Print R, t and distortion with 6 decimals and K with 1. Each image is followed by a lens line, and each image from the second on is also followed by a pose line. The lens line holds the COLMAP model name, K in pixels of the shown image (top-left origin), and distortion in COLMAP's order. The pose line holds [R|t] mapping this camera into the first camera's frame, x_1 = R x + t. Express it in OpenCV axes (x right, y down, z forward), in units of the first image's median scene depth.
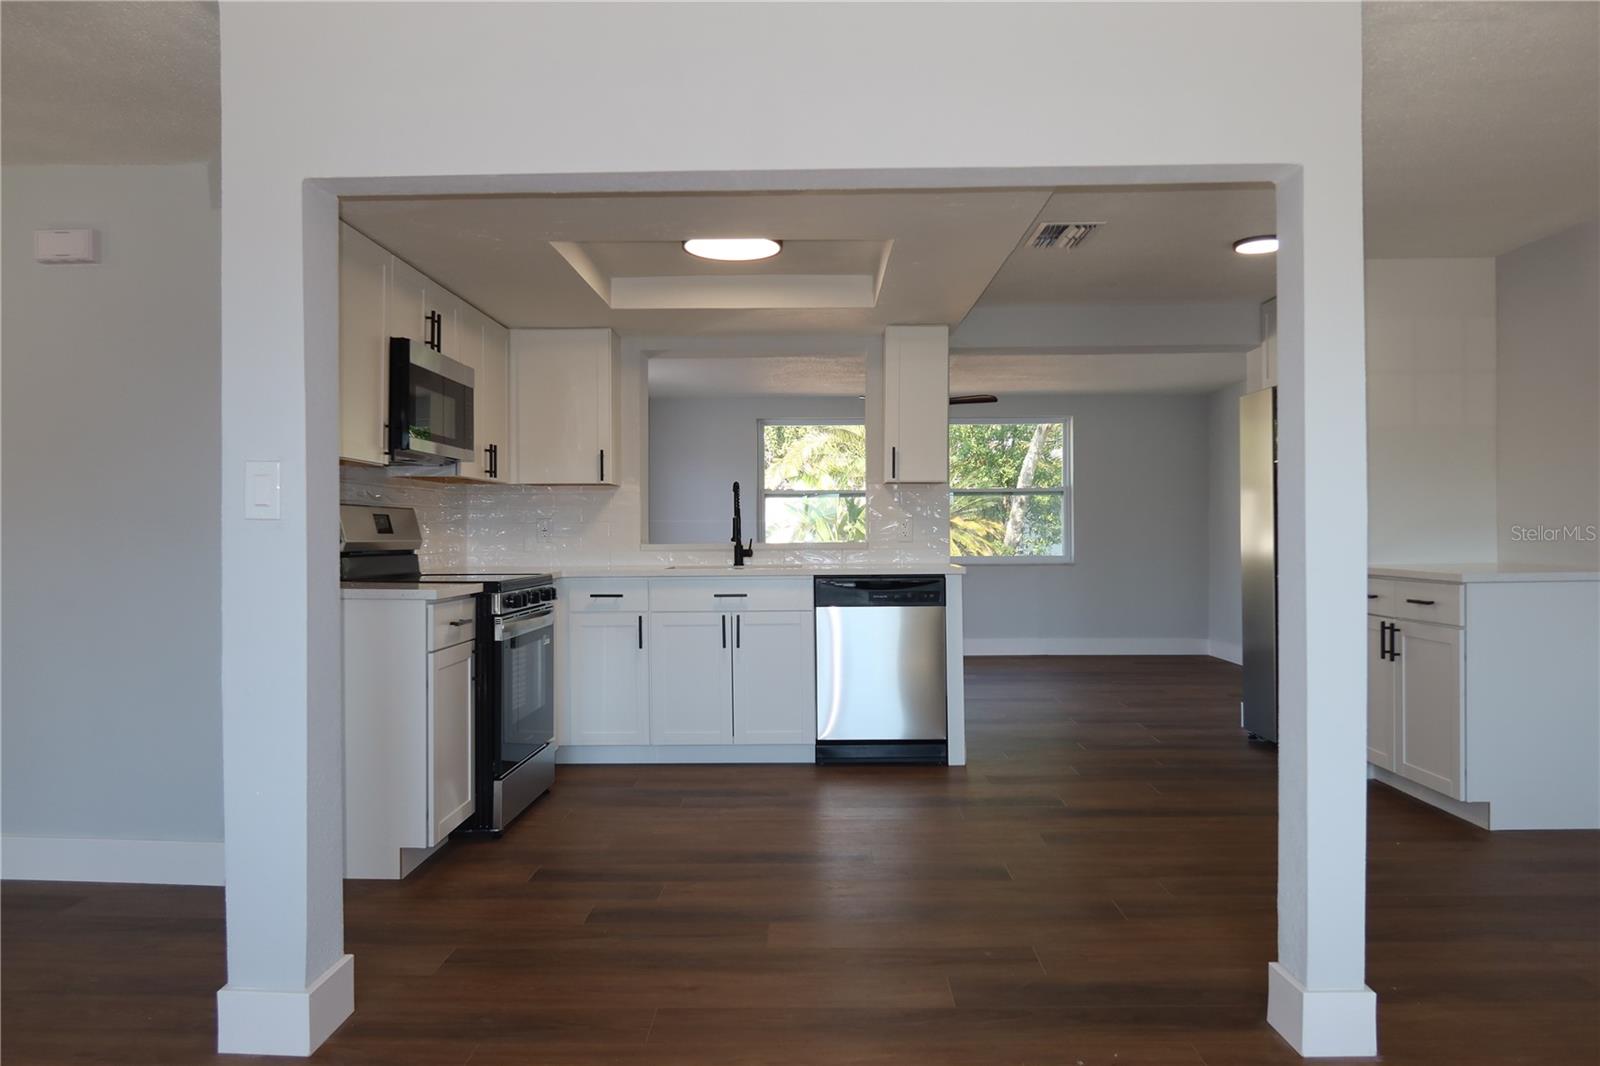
lens RADIAL K [[1110.3, 0, 800.0], [0, 1110.3, 533.0], [0, 0, 1]] dist [-0.025649, -0.002513]
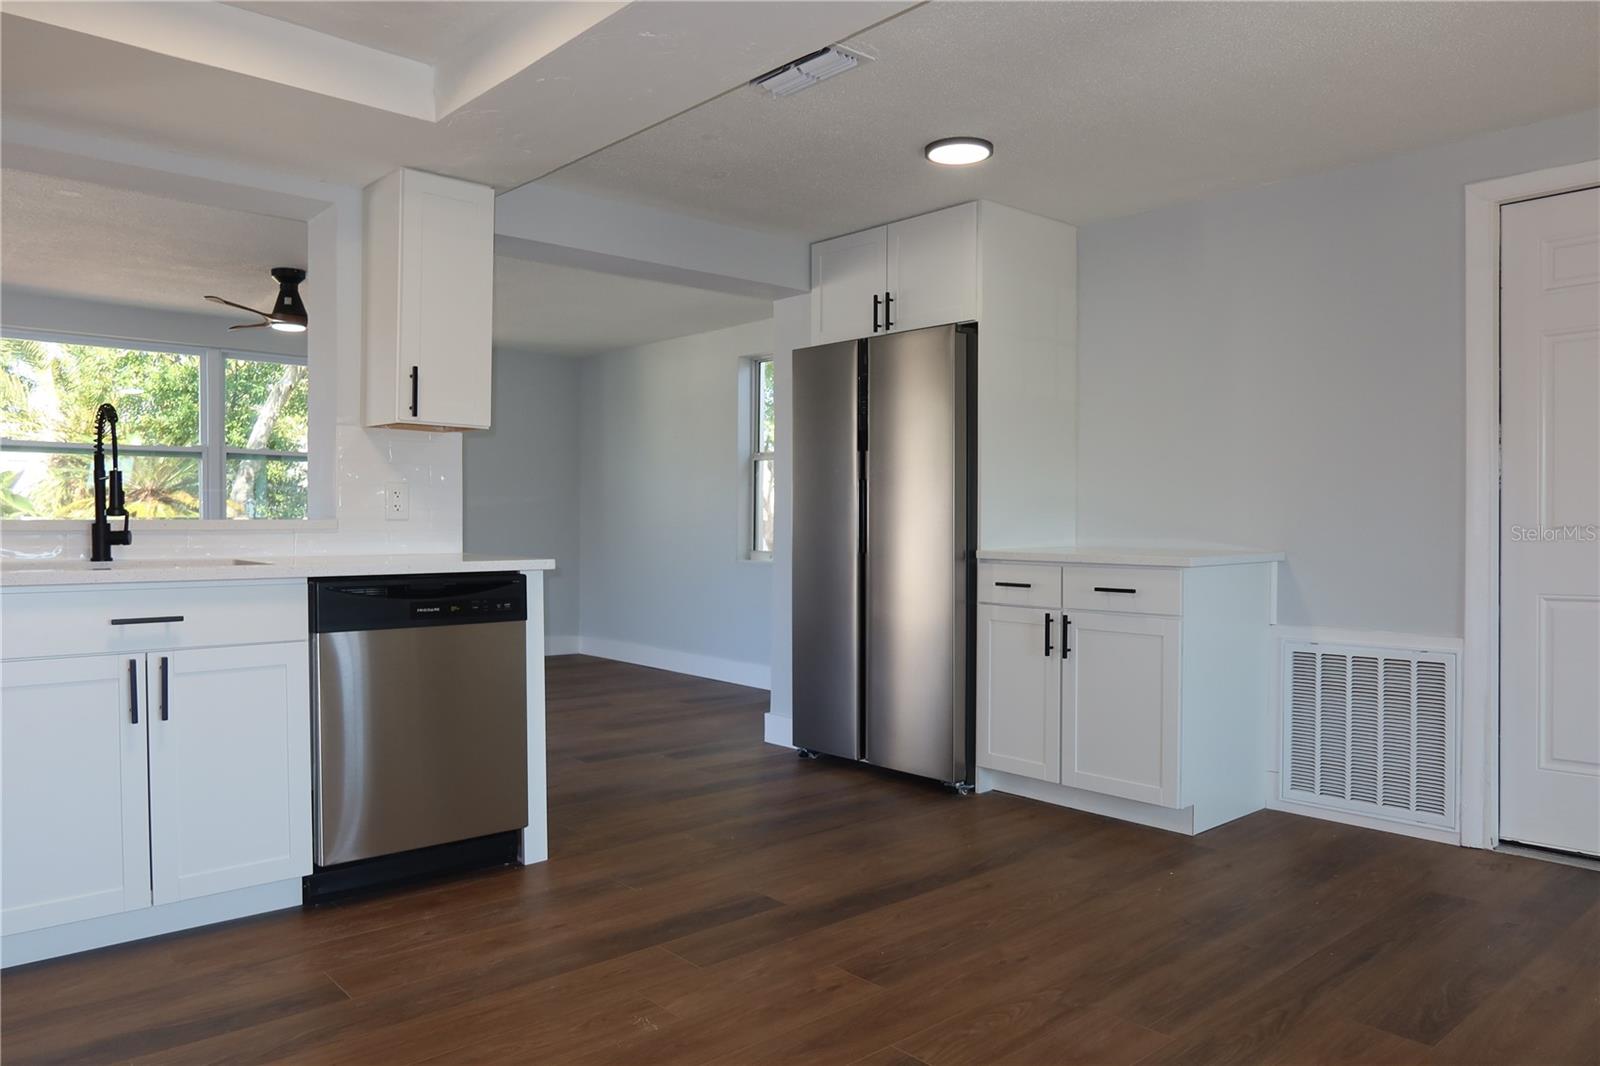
lens RADIAL K [[1110.3, 0, 800.0], [0, 1110.3, 533.0], [0, 0, 1]] dist [-0.025649, -0.002513]
pose [[0.727645, 0.000916, 0.685954, -0.192027], [-0.009109, 0.999924, 0.008327, 0.009217], [-0.685894, -0.012308, 0.727598, 0.426207]]
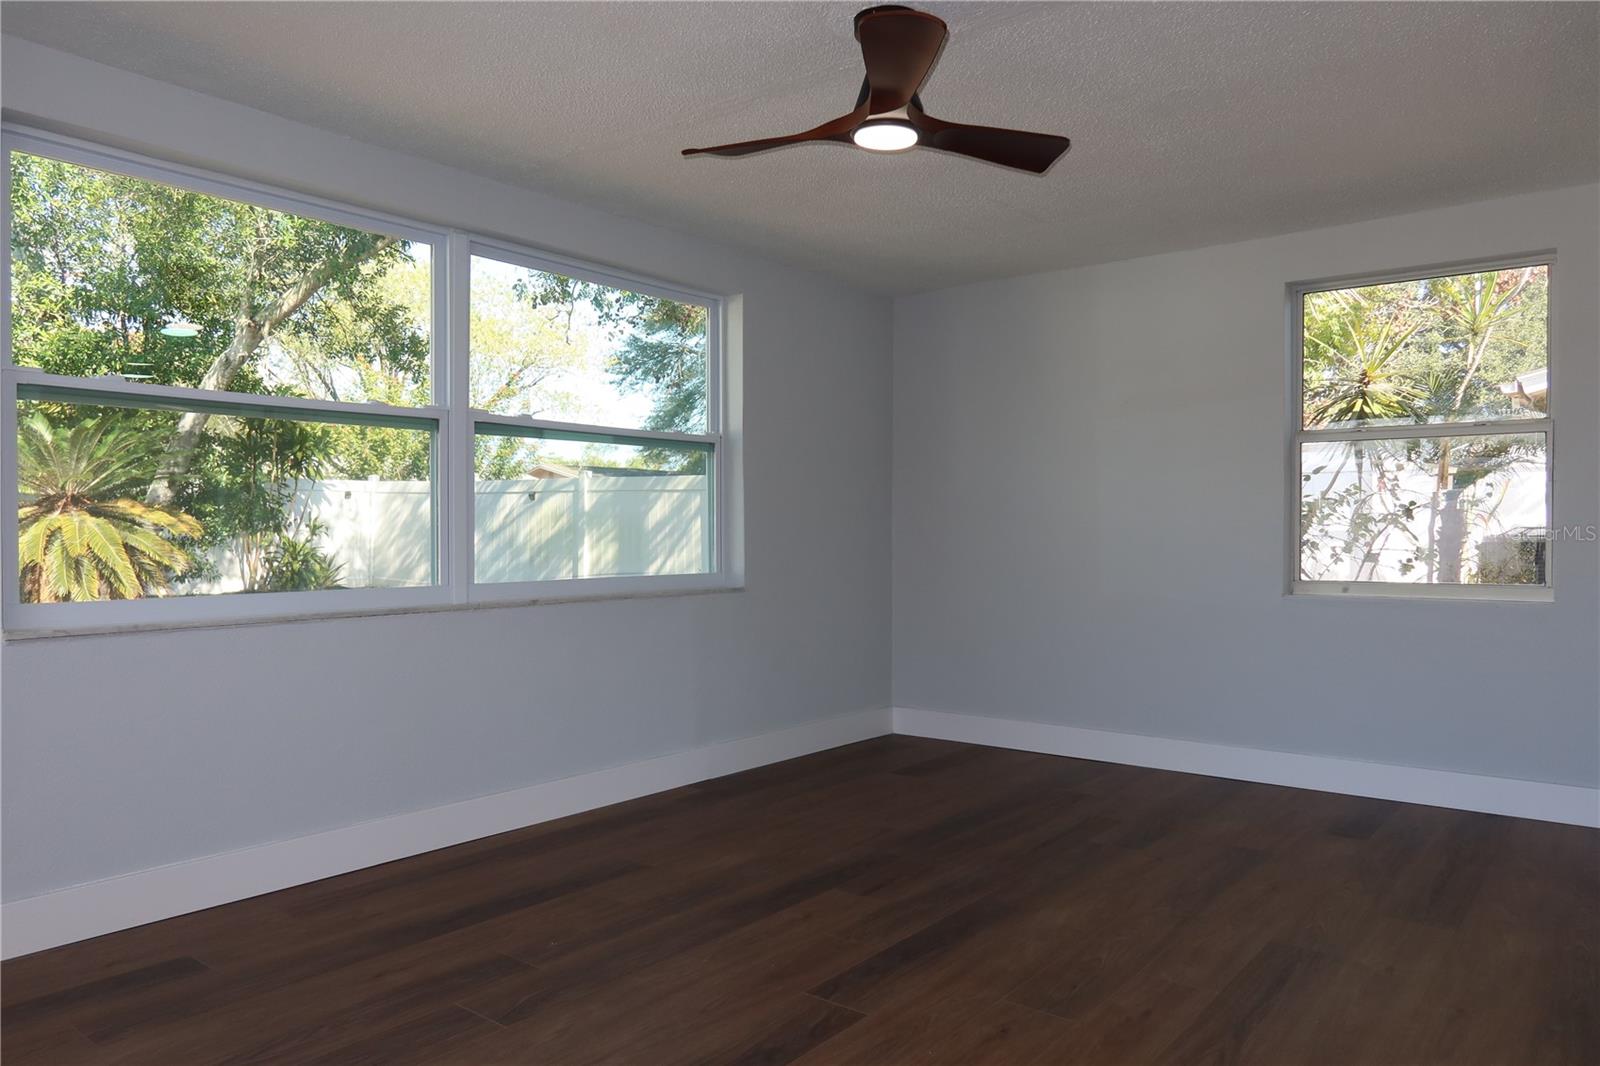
lens RADIAL K [[1123.5, 0, 800.0], [0, 1123.5, 533.0], [0, 0, 1]] dist [-0.008484, -0.003231]
pose [[0.611949, 0.000086, 0.790897, -0.249648], [0.000770, 0.999999, -0.000705, 0.005865], [-0.790897, 0.001041, 0.611948, 1.235991]]
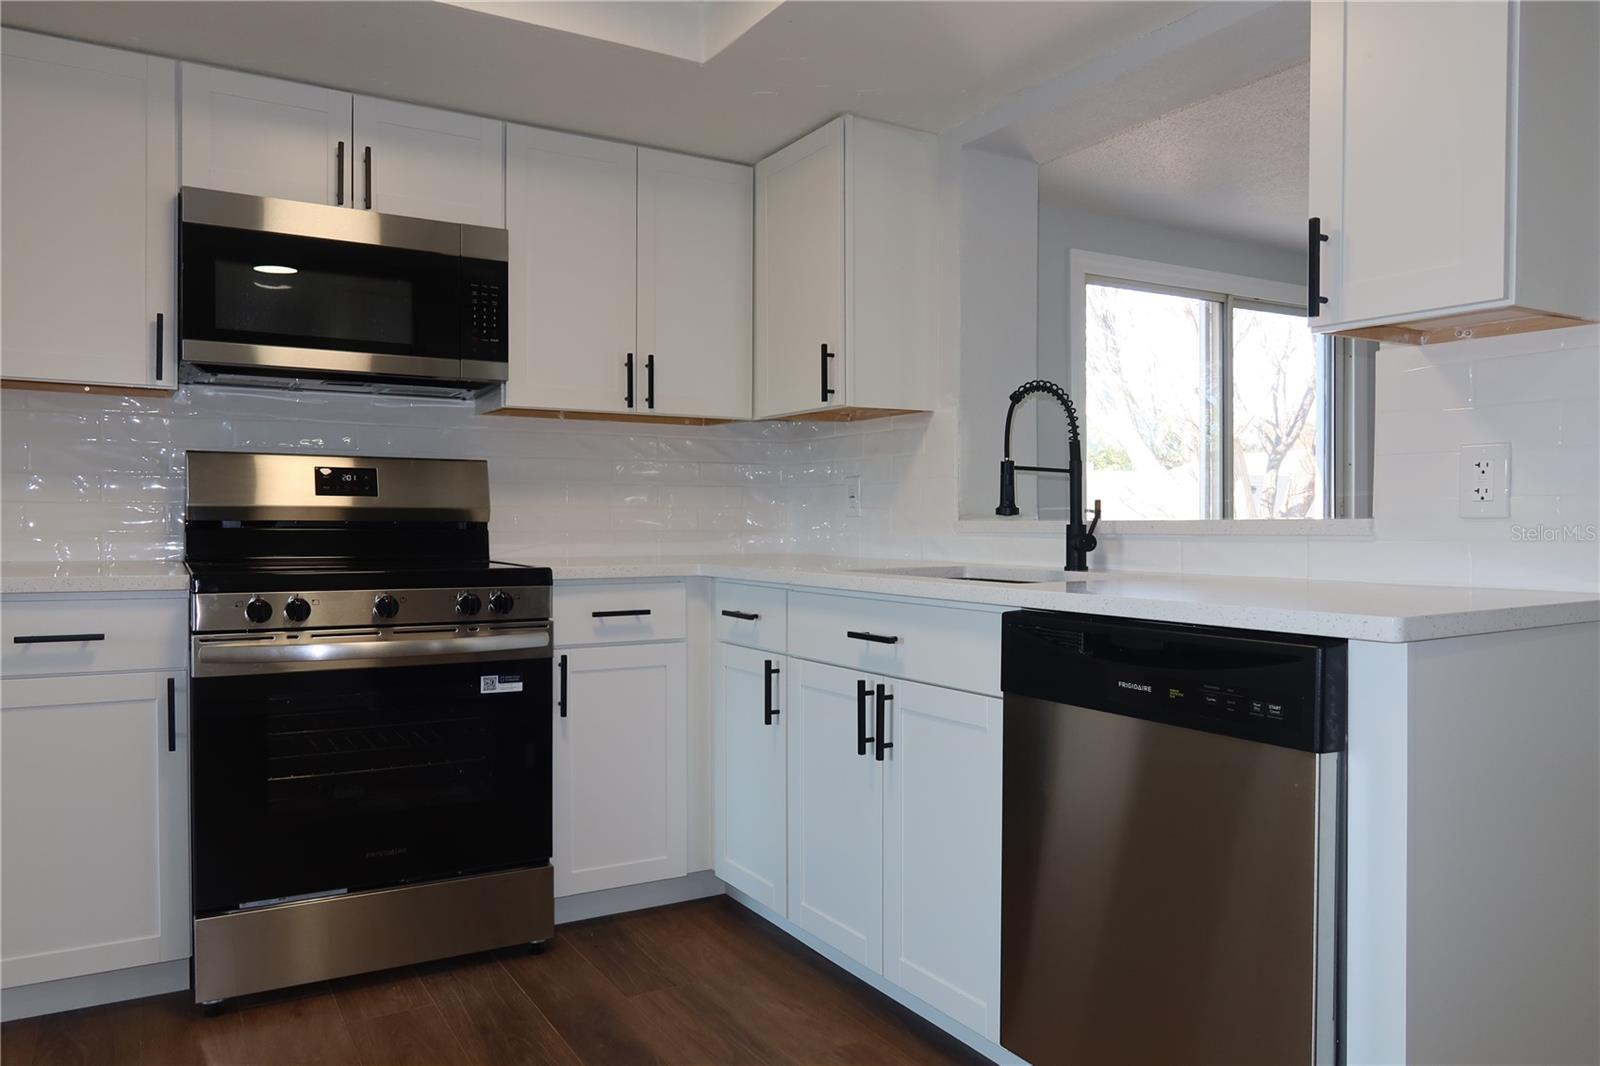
lens RADIAL K [[1116.2, 0, 791.4], [0, 1116.2, 538.2], [0, 0, 1]] dist [-0.010378, -0.000941]
pose [[0.516940, 0.020101, -0.855786, 0.294337], [-0.006392, 0.999787, 0.019622, 0.009342], [0.855998, -0.004673, 0.516958, 0.748842]]
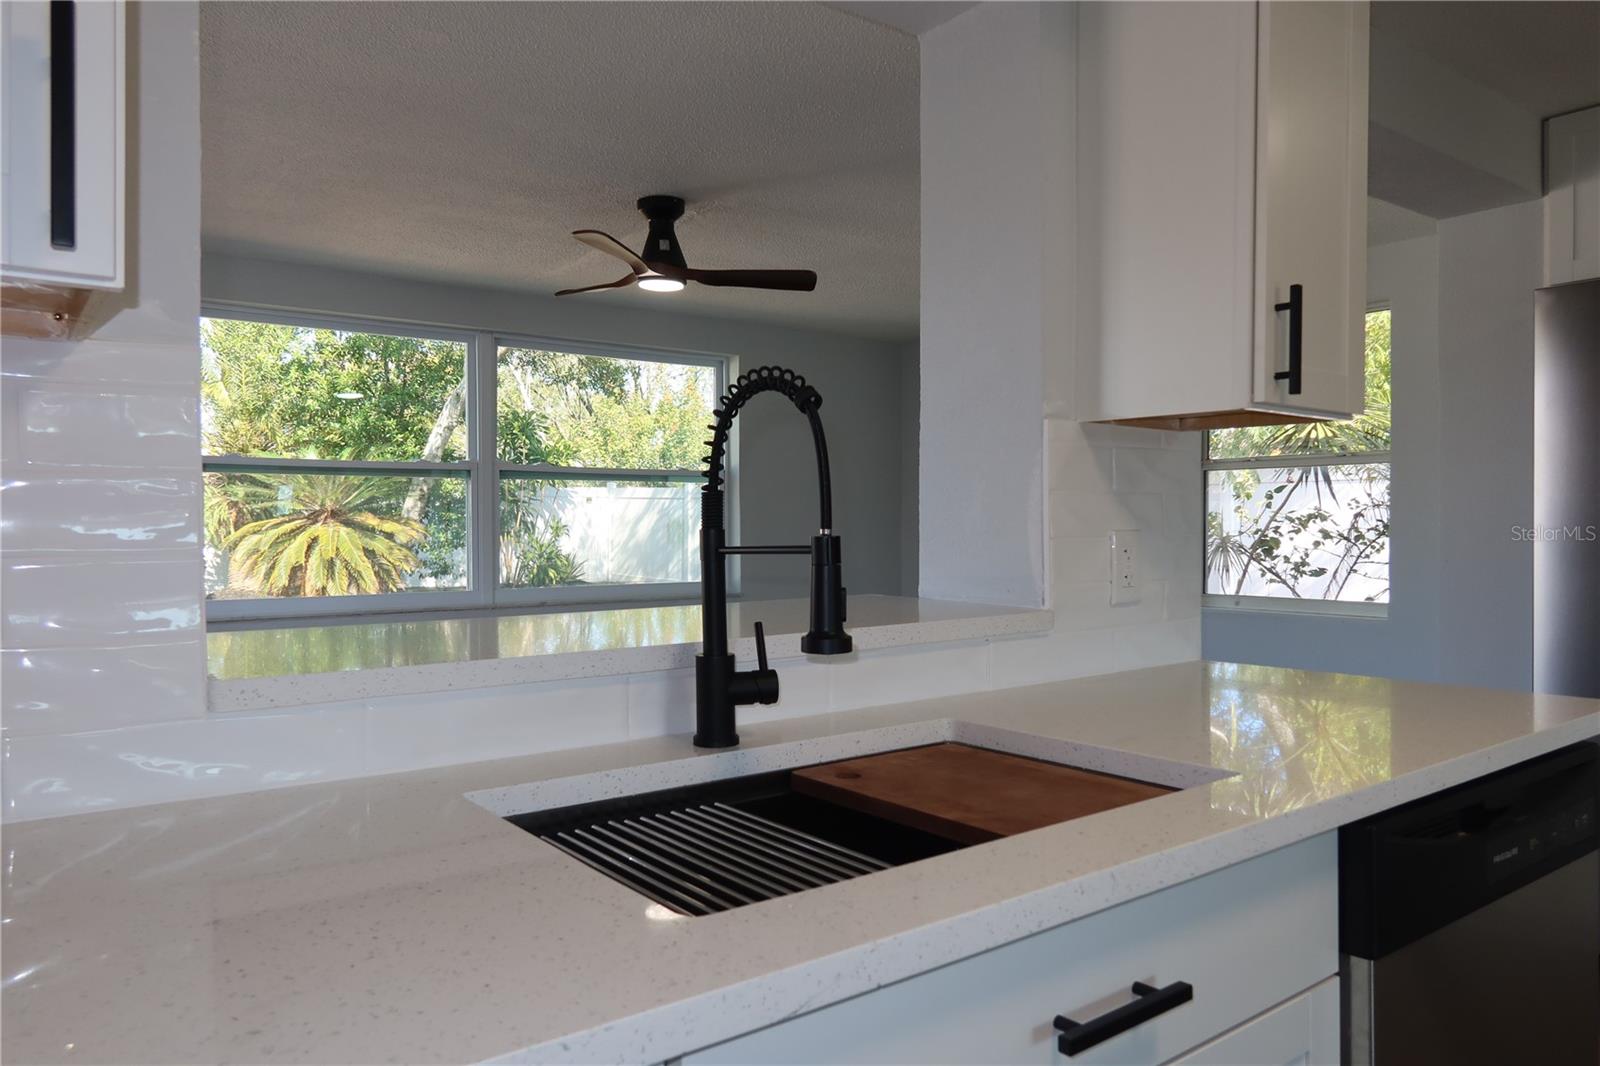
lens RADIAL K [[1110.3, 0, 800.0], [0, 1110.3, 533.0], [0, 0, 1]] dist [-0.025649, -0.002513]
pose [[0.782531, -0.005476, 0.622588, -0.201392], [0.003543, 0.999984, 0.004342, -0.016018], [-0.622602, -0.001192, 0.782538, 0.904889]]
